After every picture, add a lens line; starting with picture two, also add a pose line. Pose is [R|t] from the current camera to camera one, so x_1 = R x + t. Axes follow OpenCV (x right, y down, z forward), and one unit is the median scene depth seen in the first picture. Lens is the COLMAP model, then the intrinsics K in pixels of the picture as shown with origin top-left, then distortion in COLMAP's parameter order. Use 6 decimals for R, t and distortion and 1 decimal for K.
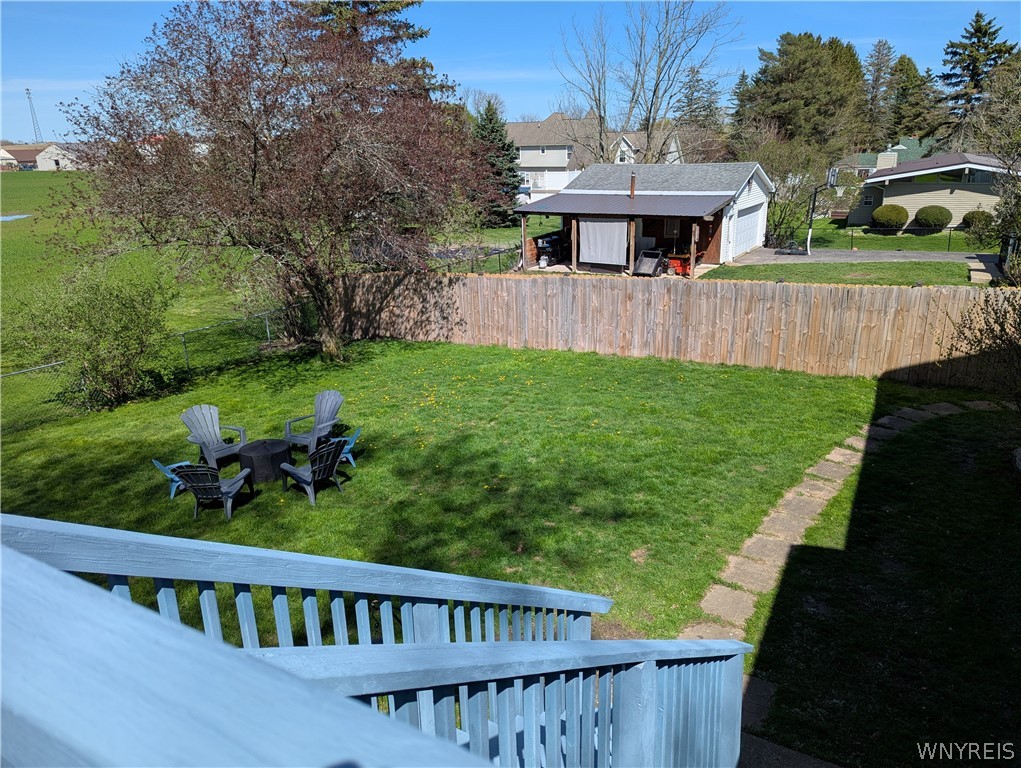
lens RADIAL K [[728.3, 0, 515.3], [0, 728.3, 380.7], [0, 0, 1]] dist [0.070699, -0.064771]
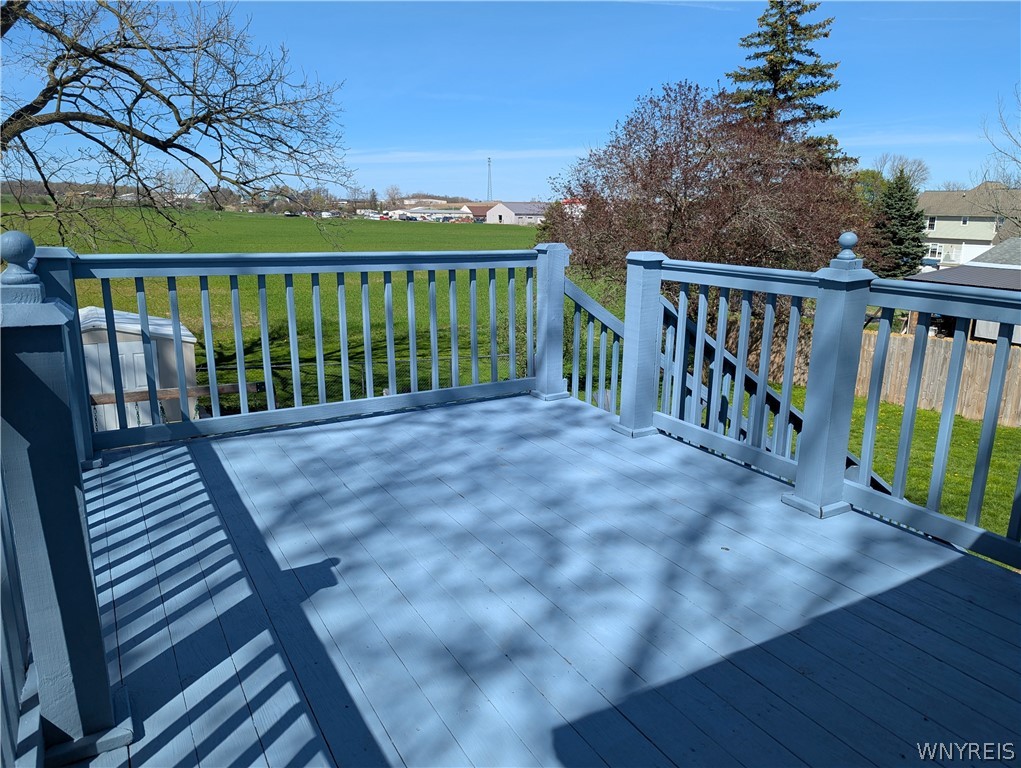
lens RADIAL K [[728.3, 0, 515.3], [0, 728.3, 380.7], [0, 0, 1]] dist [0.070699, -0.064771]
pose [[0.873555, 0.145648, -0.464423, 0.028387], [-0.182281, 0.982634, -0.034698, 0.043716], [0.451305, 0.114966, 0.884933, -0.138565]]
